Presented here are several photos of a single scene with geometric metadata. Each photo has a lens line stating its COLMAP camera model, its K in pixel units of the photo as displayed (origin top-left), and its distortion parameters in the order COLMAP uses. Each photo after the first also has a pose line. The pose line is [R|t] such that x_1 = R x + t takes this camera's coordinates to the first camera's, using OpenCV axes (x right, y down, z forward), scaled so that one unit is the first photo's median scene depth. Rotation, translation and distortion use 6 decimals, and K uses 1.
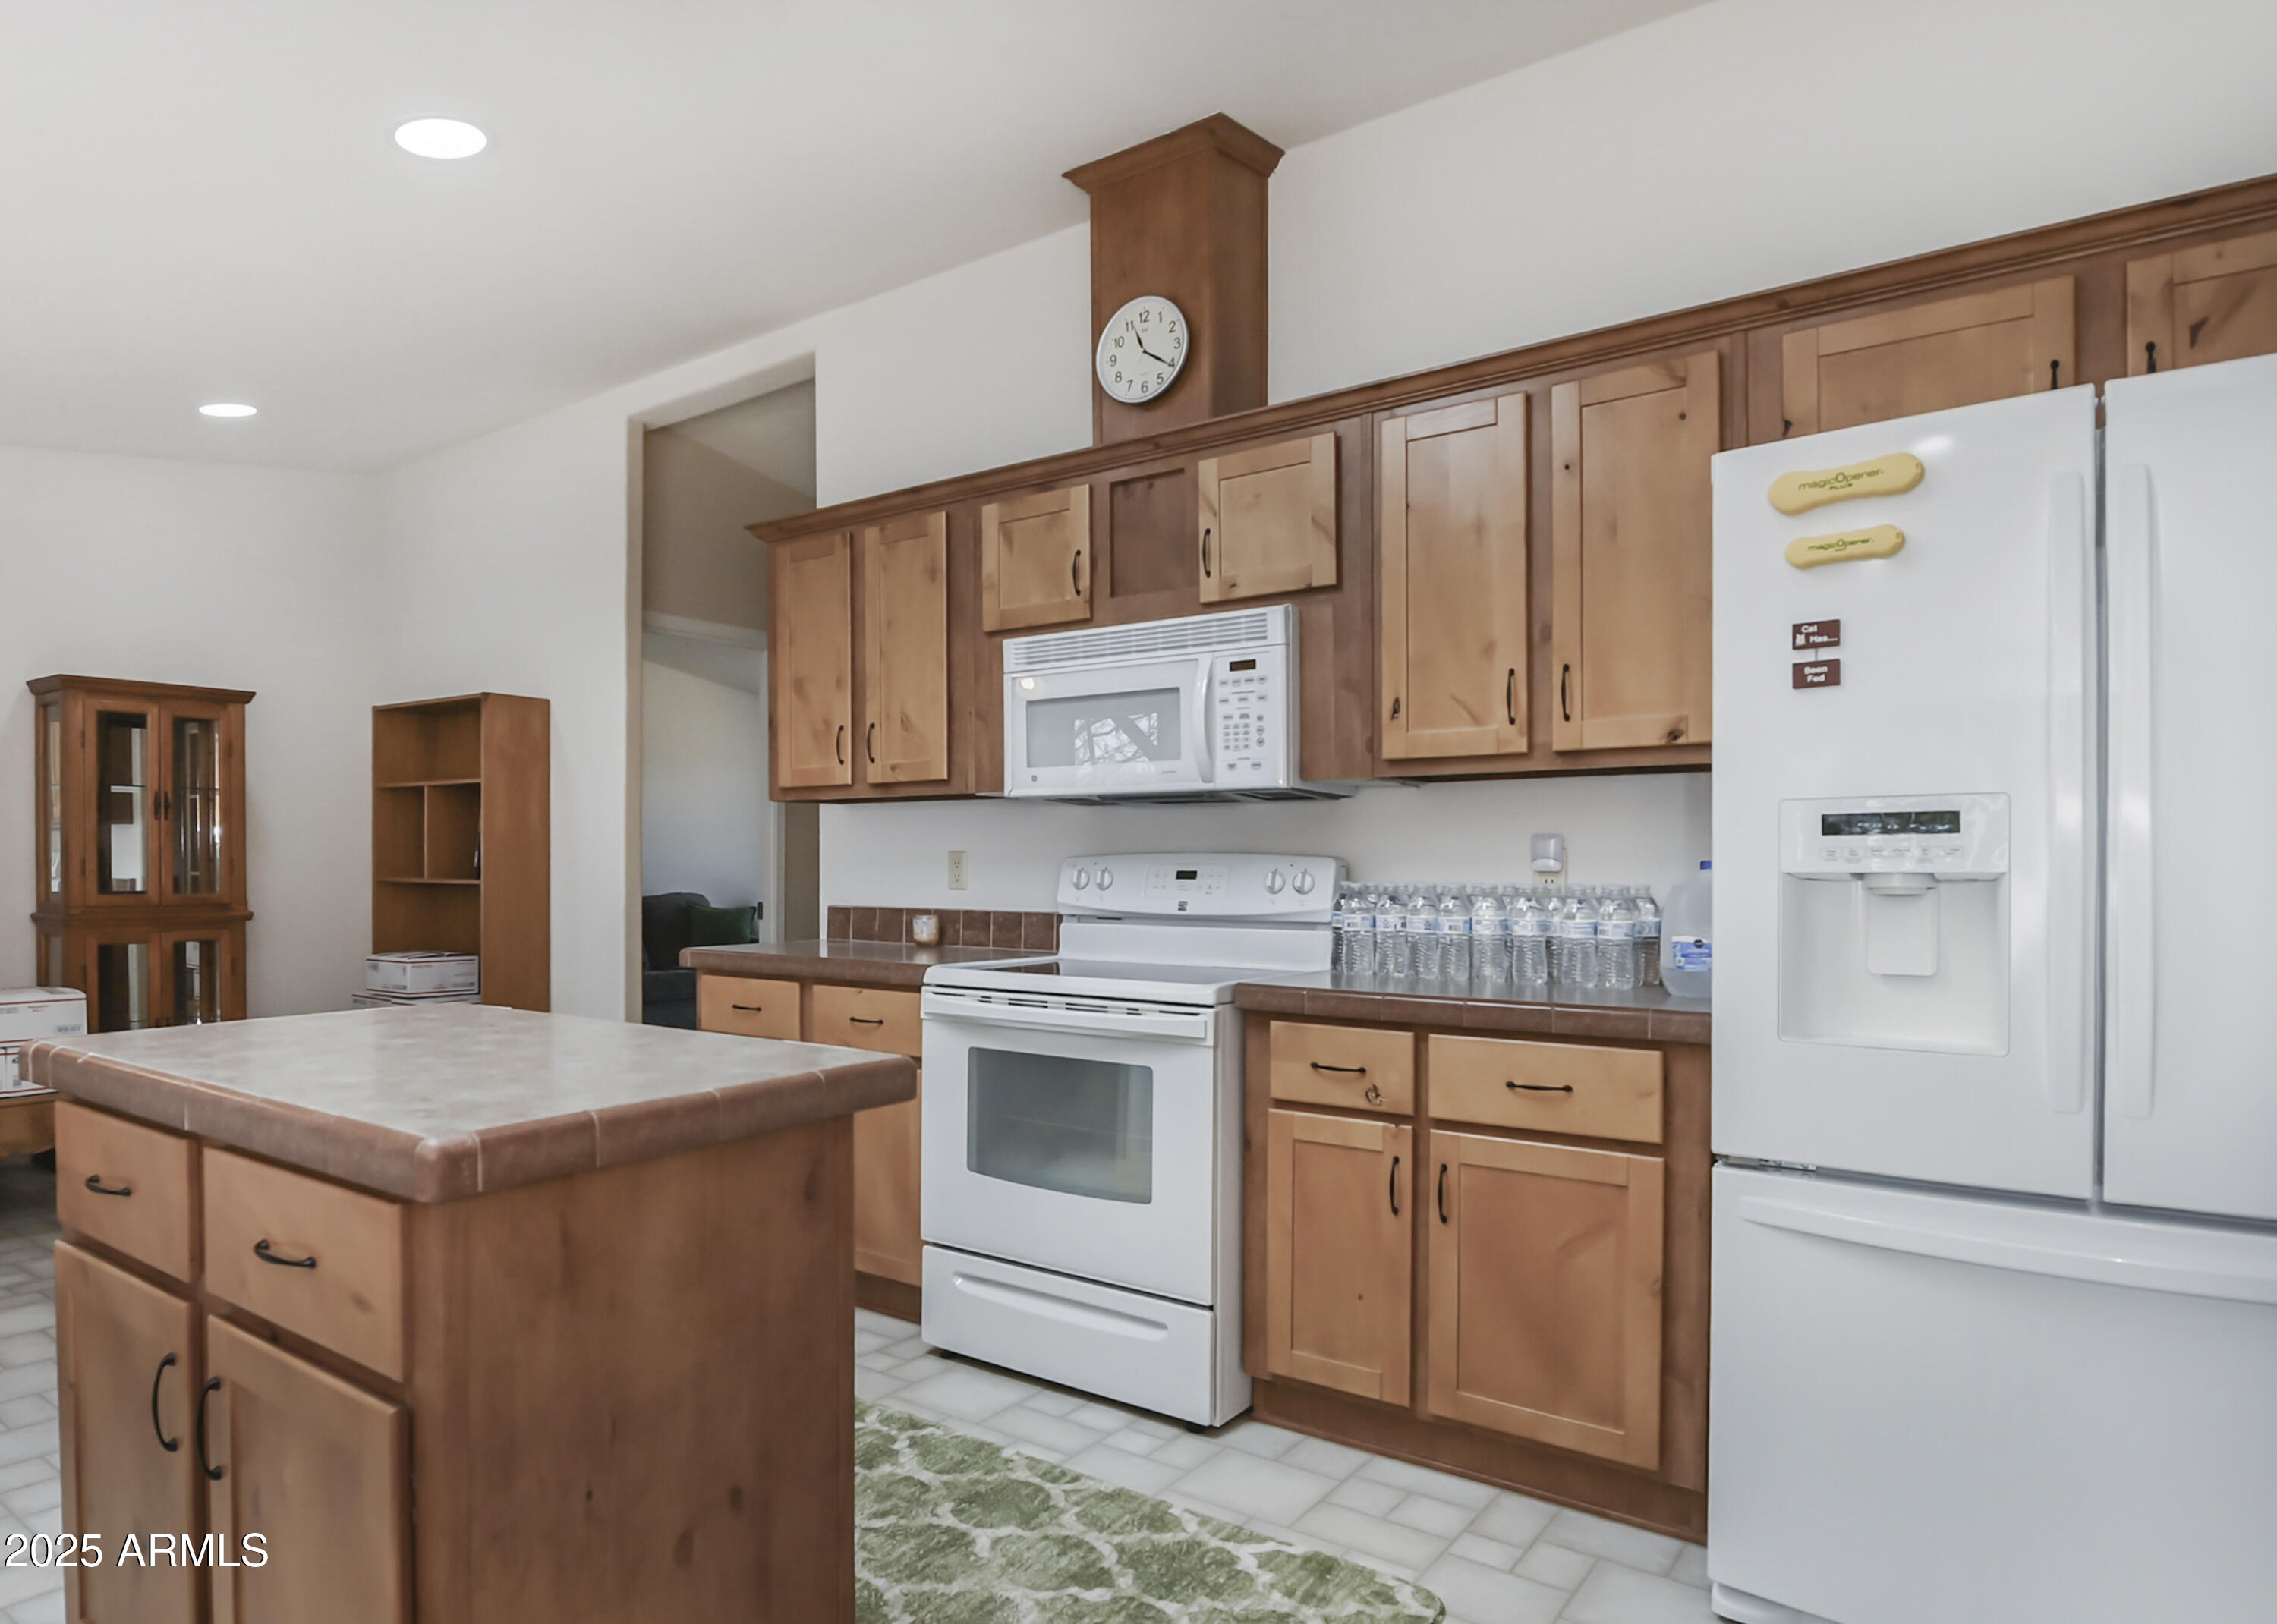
lens RADIAL K [[1314.1, 0, 1113.4], [0, 1314.1, 894.1], [0, 0, 1]] dist [-0.018791, -0.001087]
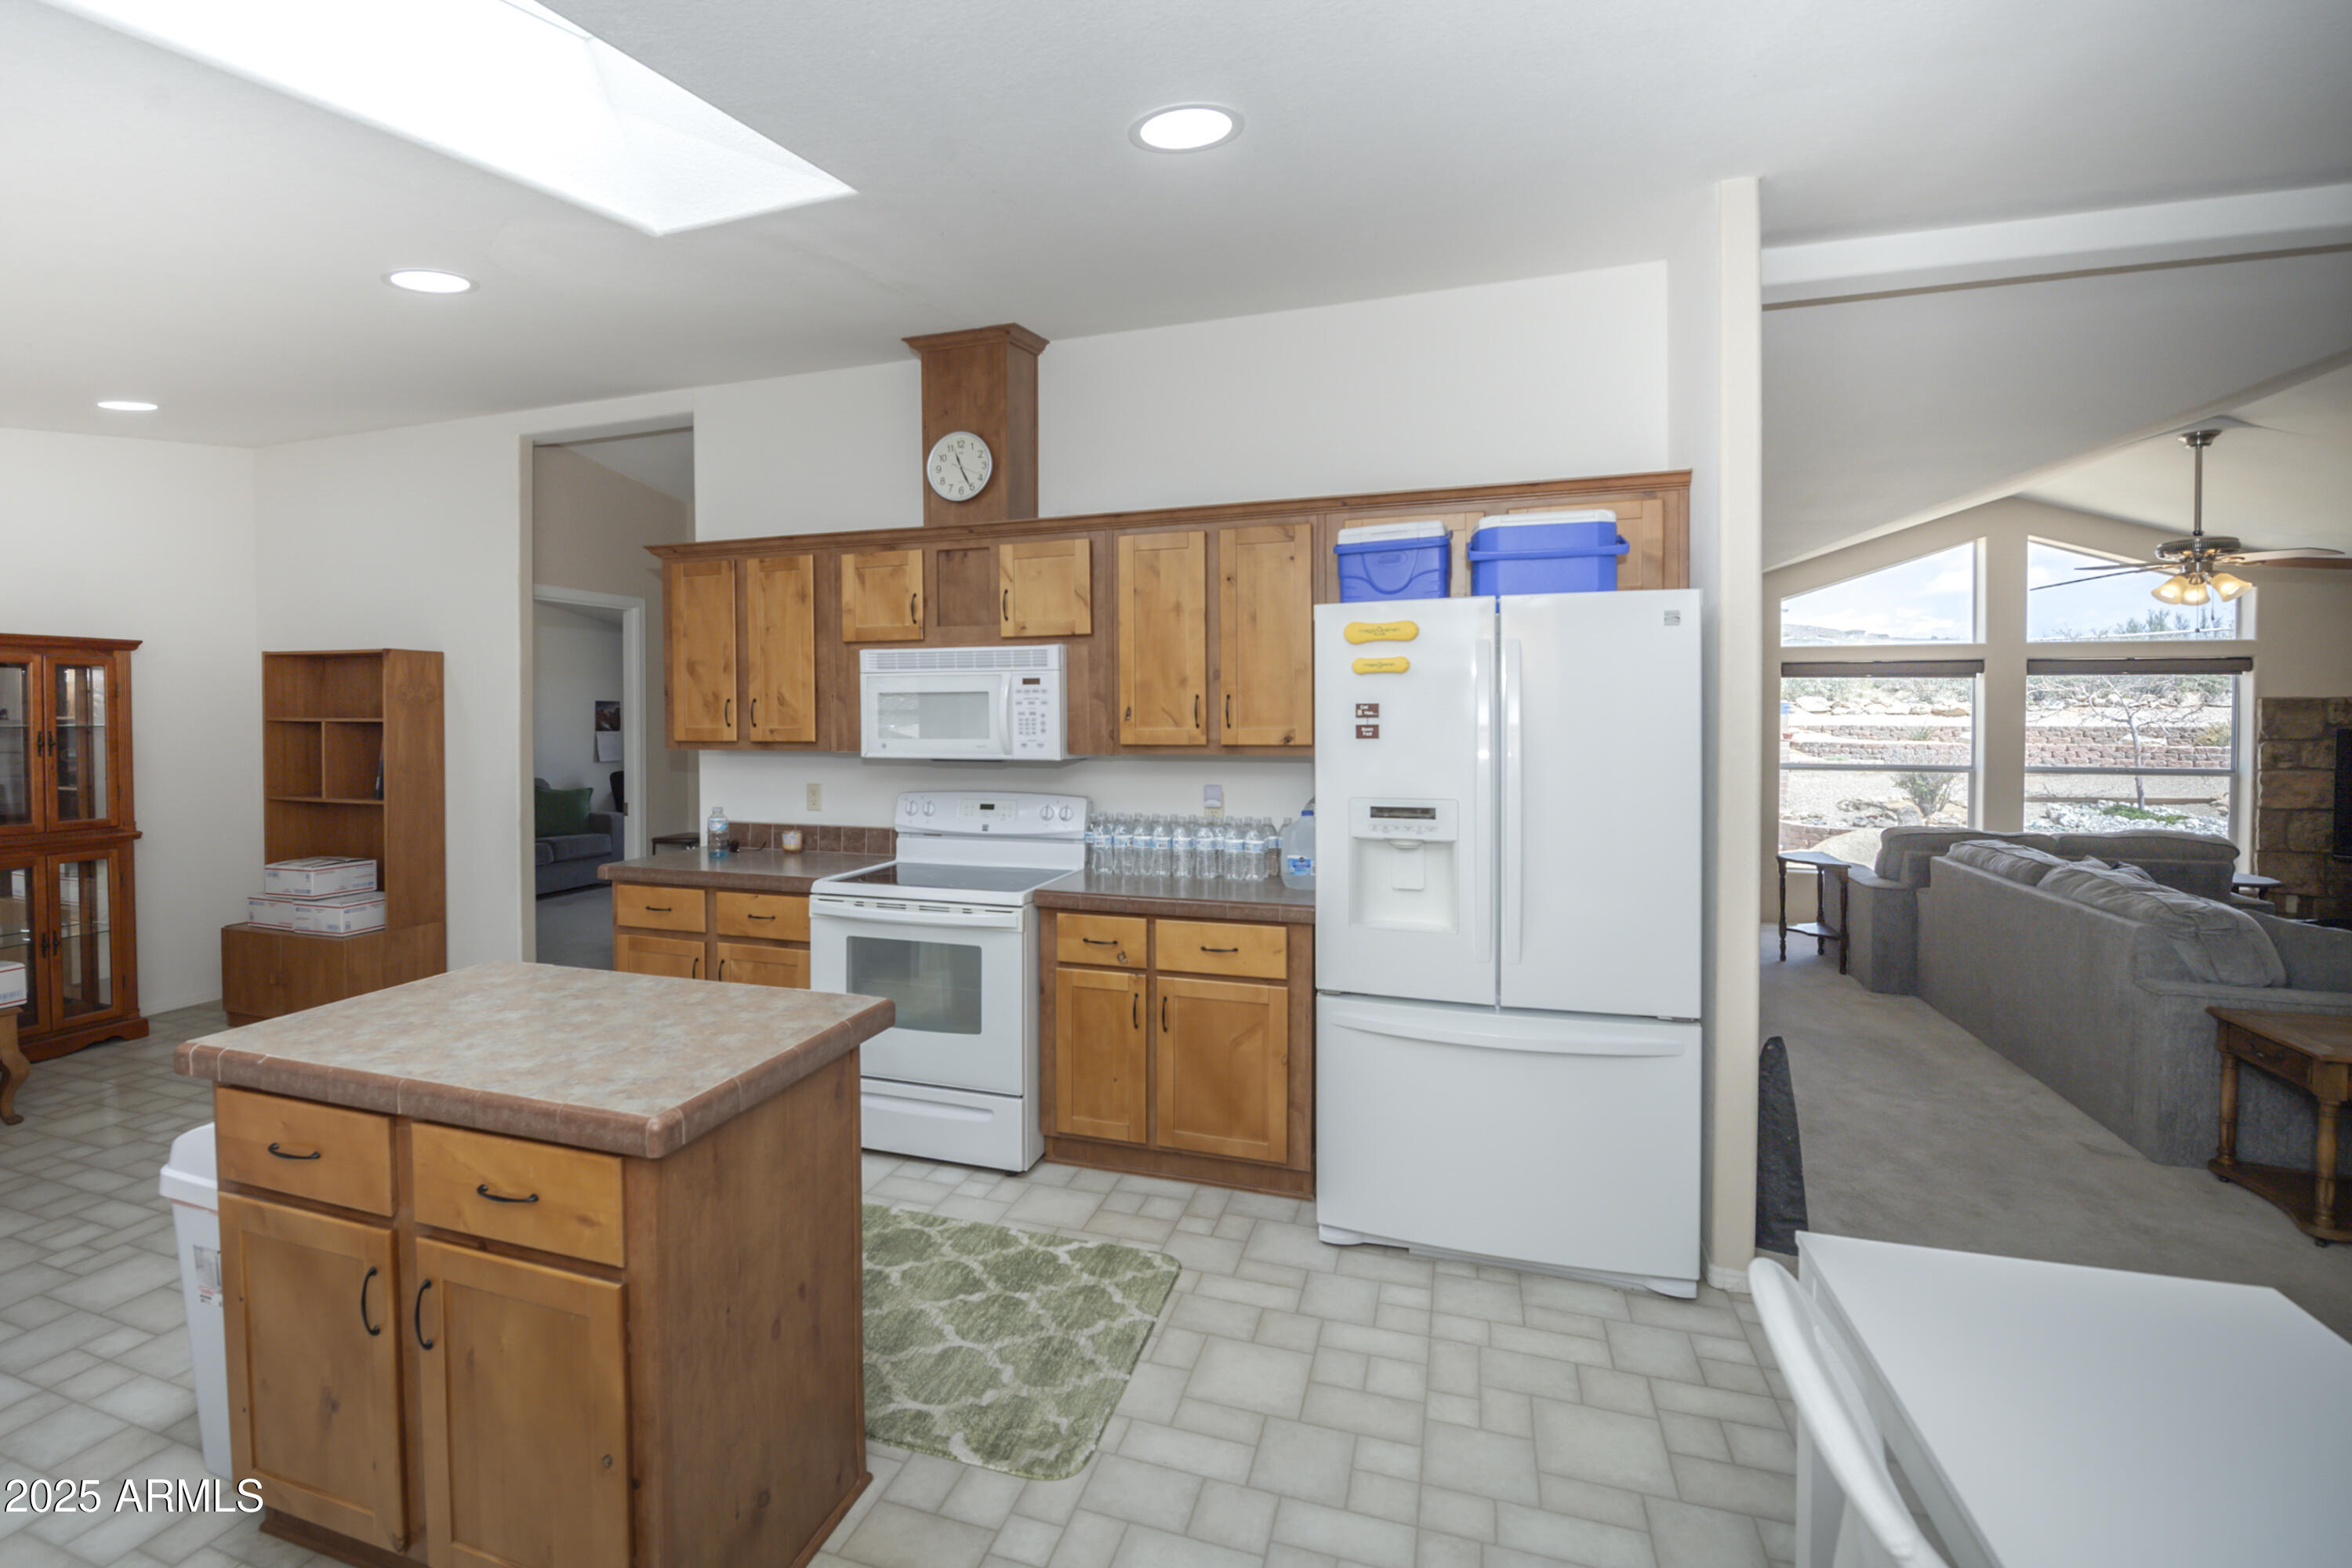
lens RADIAL K [[934.8, 0, 1181.5], [0, 934.8, 746.0], [0, 0, 1]] dist [-0.012440, -0.000490]
pose [[0.944392, -0.007588, 0.328734, -0.112766], [0.006456, 0.999969, 0.004535, -0.114171], [-0.328758, -0.002160, 0.944412, -0.129652]]
